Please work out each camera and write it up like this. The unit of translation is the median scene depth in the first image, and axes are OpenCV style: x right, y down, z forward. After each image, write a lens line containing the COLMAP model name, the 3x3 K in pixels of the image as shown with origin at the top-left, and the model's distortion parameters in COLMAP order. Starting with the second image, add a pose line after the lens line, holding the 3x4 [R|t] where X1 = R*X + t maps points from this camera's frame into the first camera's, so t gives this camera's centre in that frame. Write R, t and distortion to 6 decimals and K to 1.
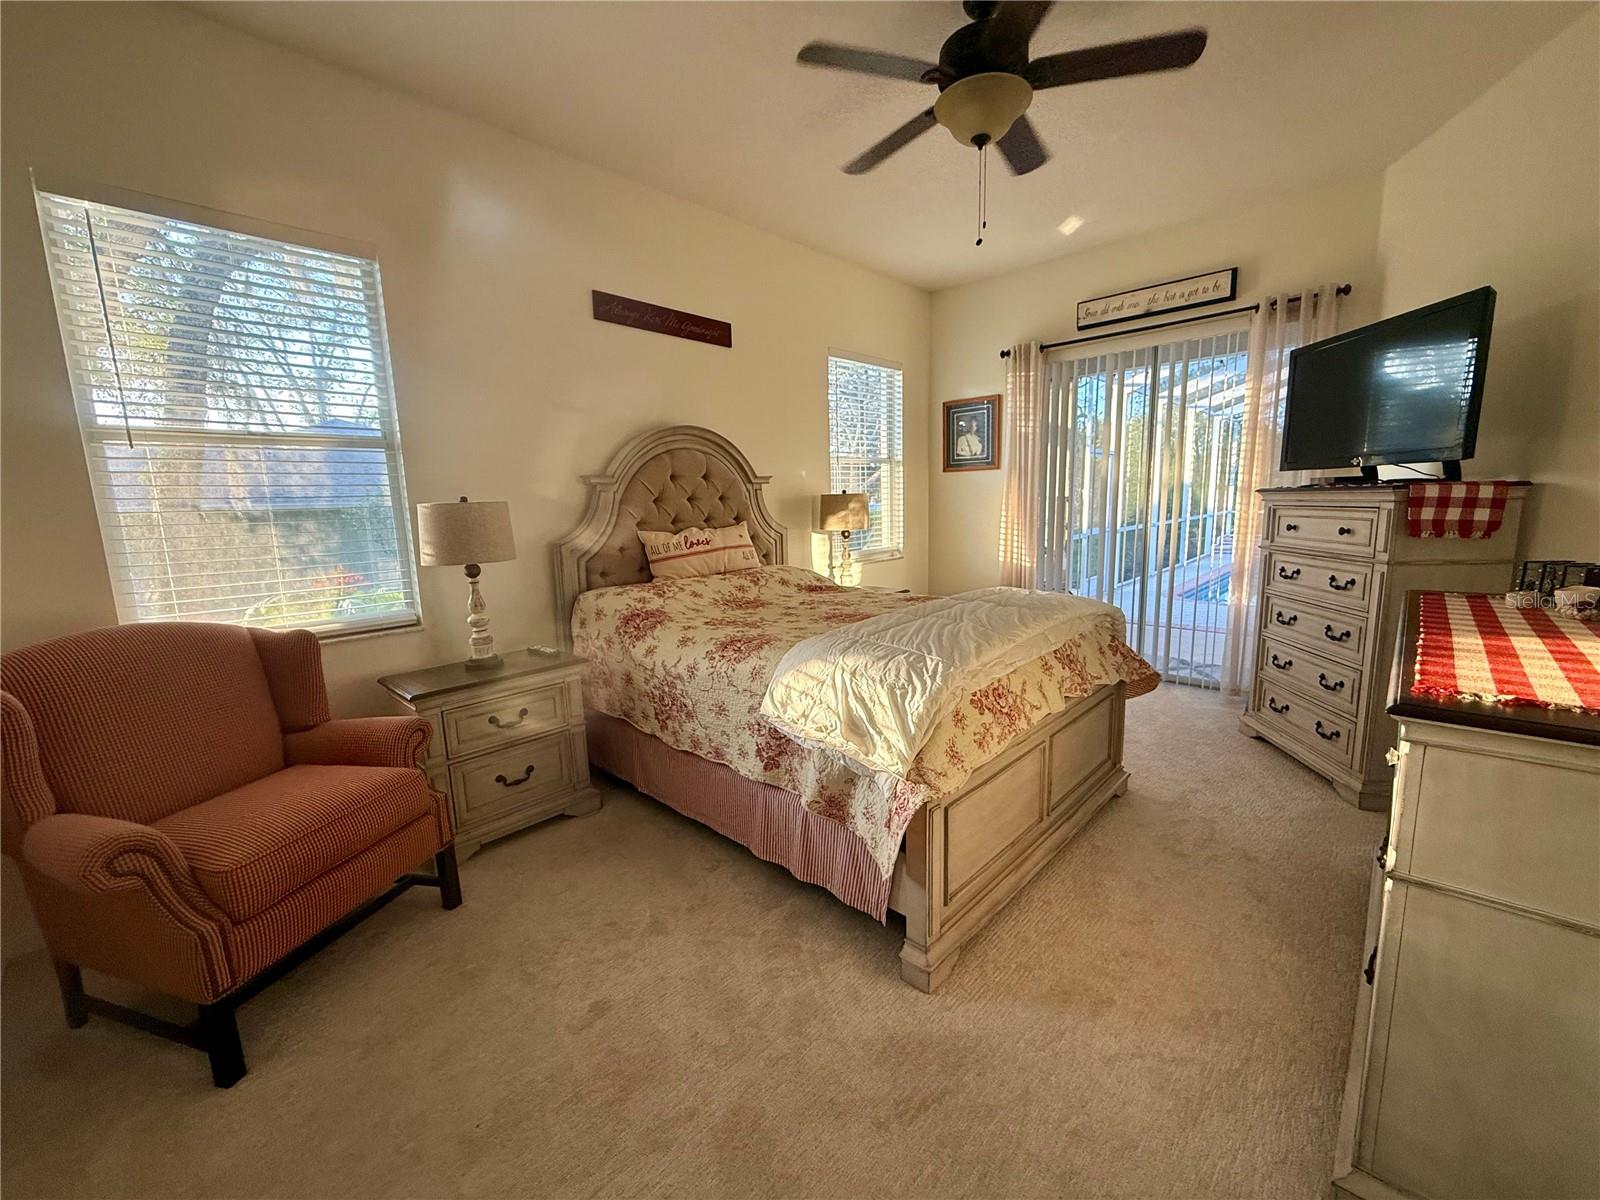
lens RADIAL K [[636.7, 0, 792.8], [0, 636.7, 602.2], [0, 0, 1]] dist [0.000077, 0.000253]
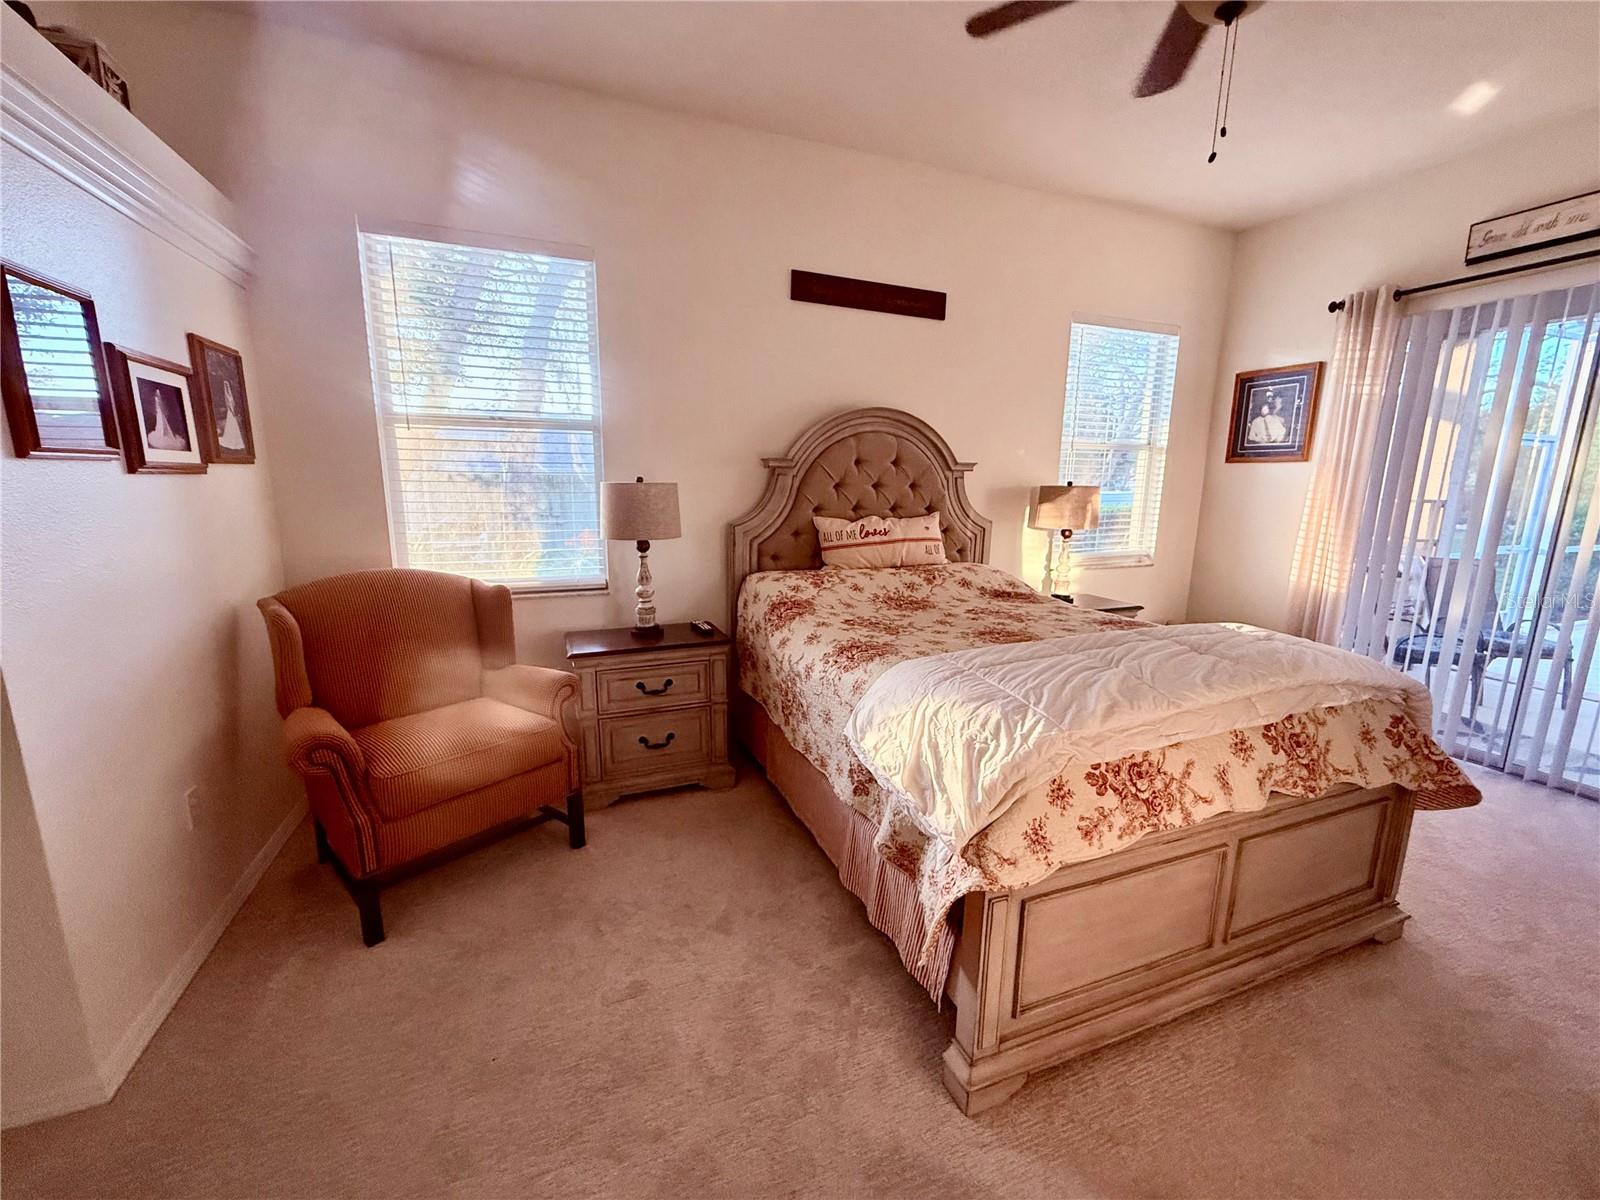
lens RADIAL K [[636.7, 0, 794.5], [0, 636.7, 601.5], [0, 0, 1]] dist [0.000077, 0.000253]
pose [[0.909824, 0.117882, -0.397900, 0.173504], [-0.103953, 0.992977, 0.056486, -0.043297], [0.401764, -0.010029, 0.915688, 0.111761]]
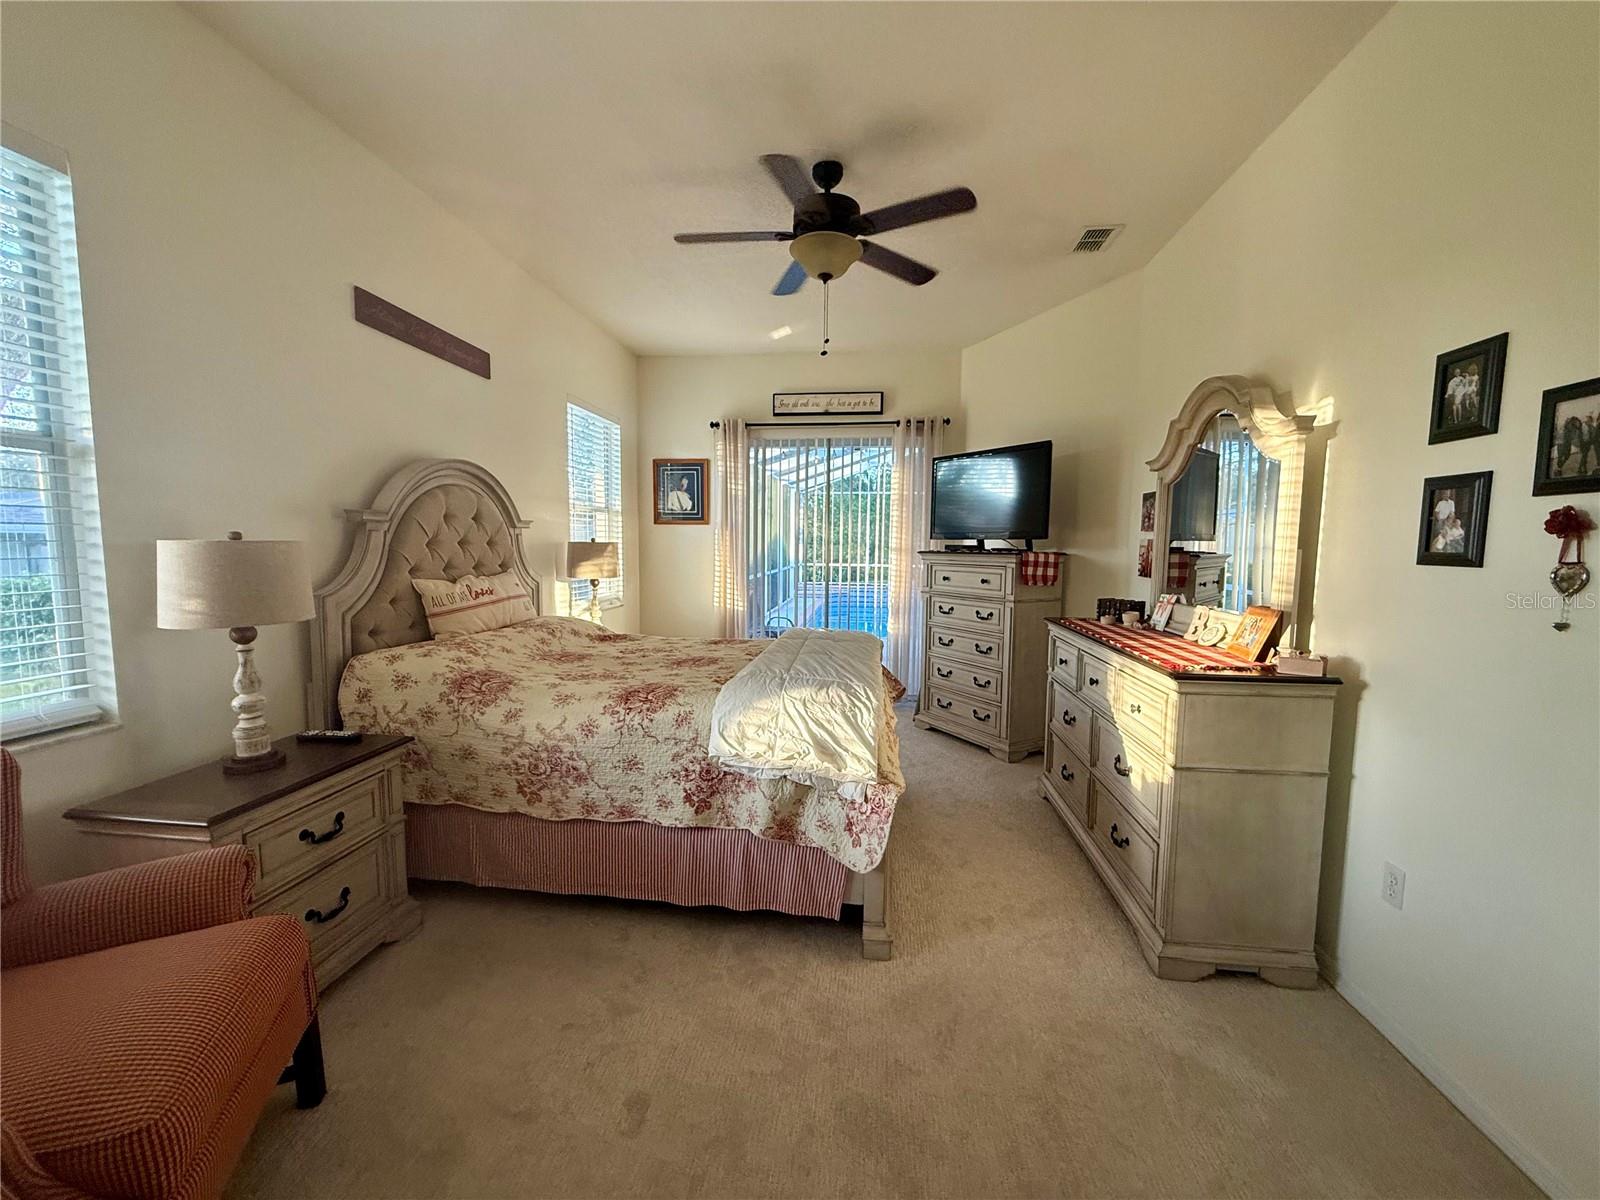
lens RADIAL K [[636.7, 0, 794.0], [0, 636.7, 602.9], [0, 0, 1]] dist [0.000077, 0.000253]
pose [[0.804707, -0.018465, 0.593384, -0.429616], [0.061377, 0.996748, -0.052218, -0.008816], [-0.590490, 0.078440, 0.803224, 0.050878]]
